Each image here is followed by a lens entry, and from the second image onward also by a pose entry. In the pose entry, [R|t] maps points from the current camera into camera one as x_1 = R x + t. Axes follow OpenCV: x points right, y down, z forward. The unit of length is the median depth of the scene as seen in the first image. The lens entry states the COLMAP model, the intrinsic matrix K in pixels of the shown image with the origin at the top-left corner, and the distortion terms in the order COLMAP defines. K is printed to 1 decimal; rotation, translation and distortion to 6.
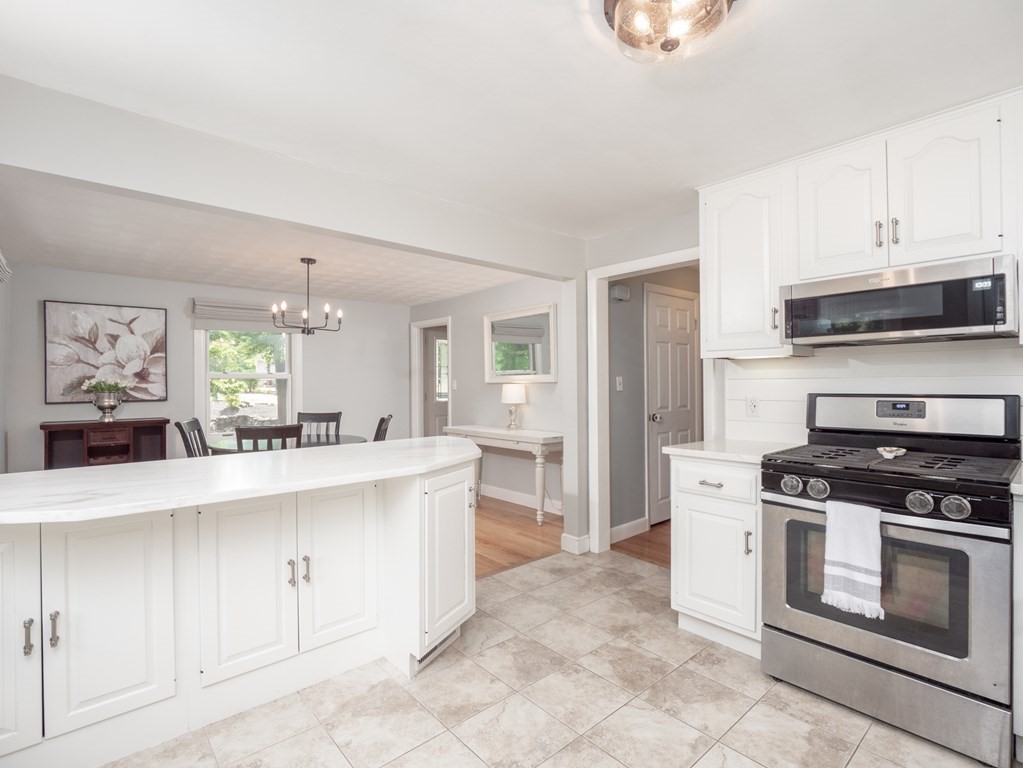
lens RADIAL K [[502.4, 0, 502.8], [0, 502.4, 380.0], [0, 0, 1]] dist [-0.016581, 0.000228]
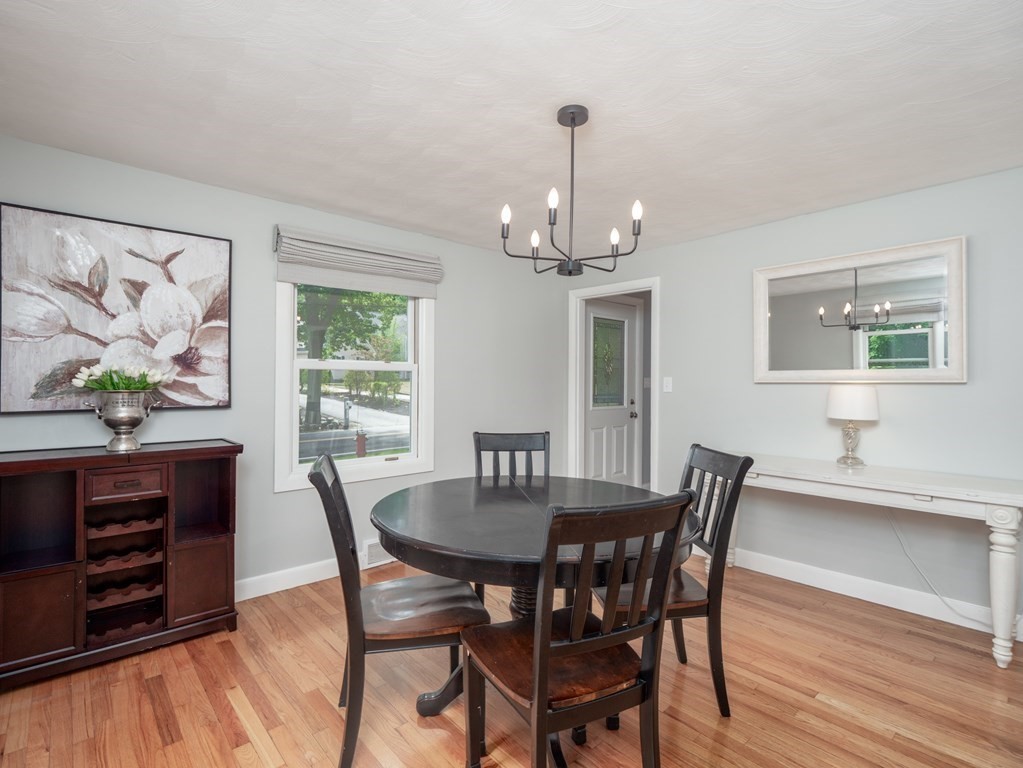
lens RADIAL K [[502.4, 0, 502.8], [0, 502.4, 380.0], [0, 0, 1]] dist [-0.016581, 0.000228]
pose [[0.999886, 0.012468, 0.008471, -0.415088], [-0.012477, 0.999922, 0.001047, 0.006966], [-0.008457, -0.001152, 0.999964, 0.490839]]
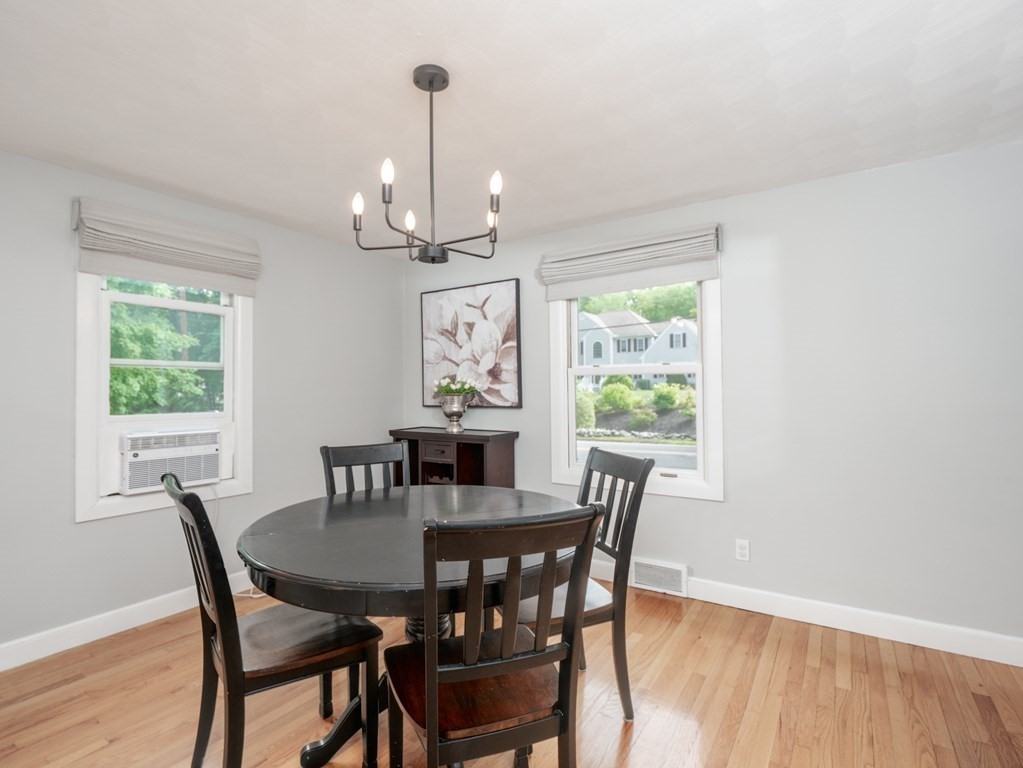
lens RADIAL K [[502.4, 0, 502.8], [0, 502.4, 380.0], [0, 0, 1]] dist [-0.016581, 0.000228]
pose [[0.264063, -0.007663, -0.964475, 0.006594], [0.011240, 0.999925, -0.004867, 0.005136], [0.964440, -0.009556, 0.264129, 0.865223]]
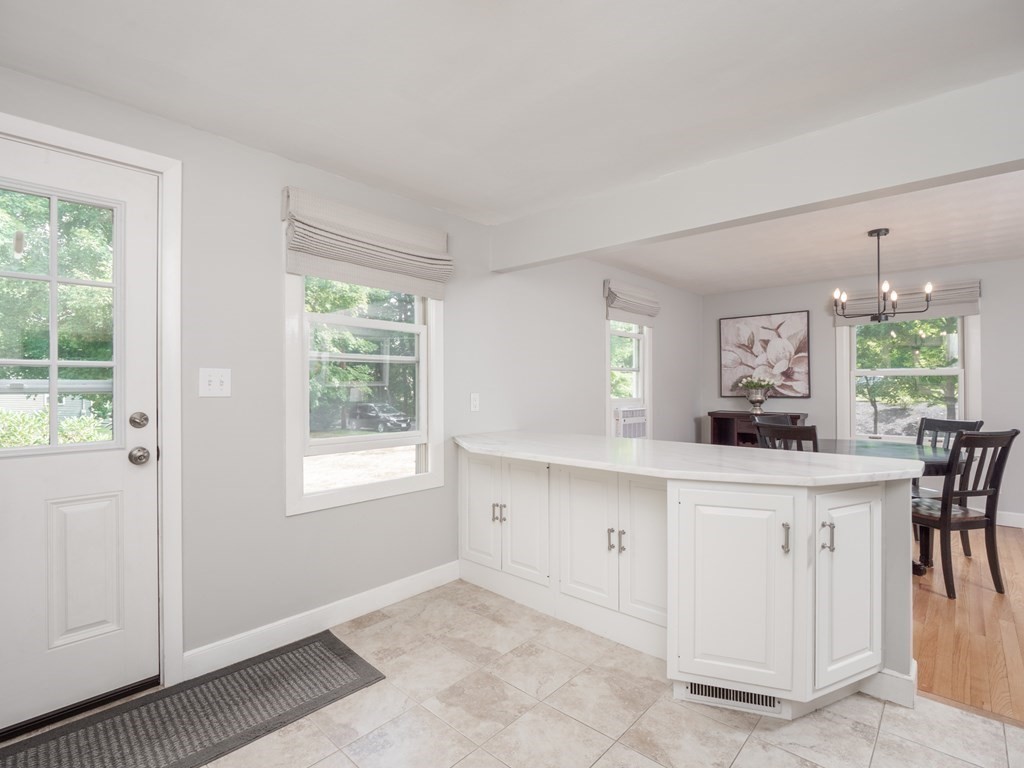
lens RADIAL K [[495.9, 0, 507.4], [0, 495.9, 384.4], [0, 0, 1]] dist [-0.015882, 0.000483]
pose [[0.116553, 0.004151, -0.993176, 0.313554], [0.008229, 0.999953, 0.005145, 0.002901], [0.993150, -0.008773, 0.116514, 0.267928]]
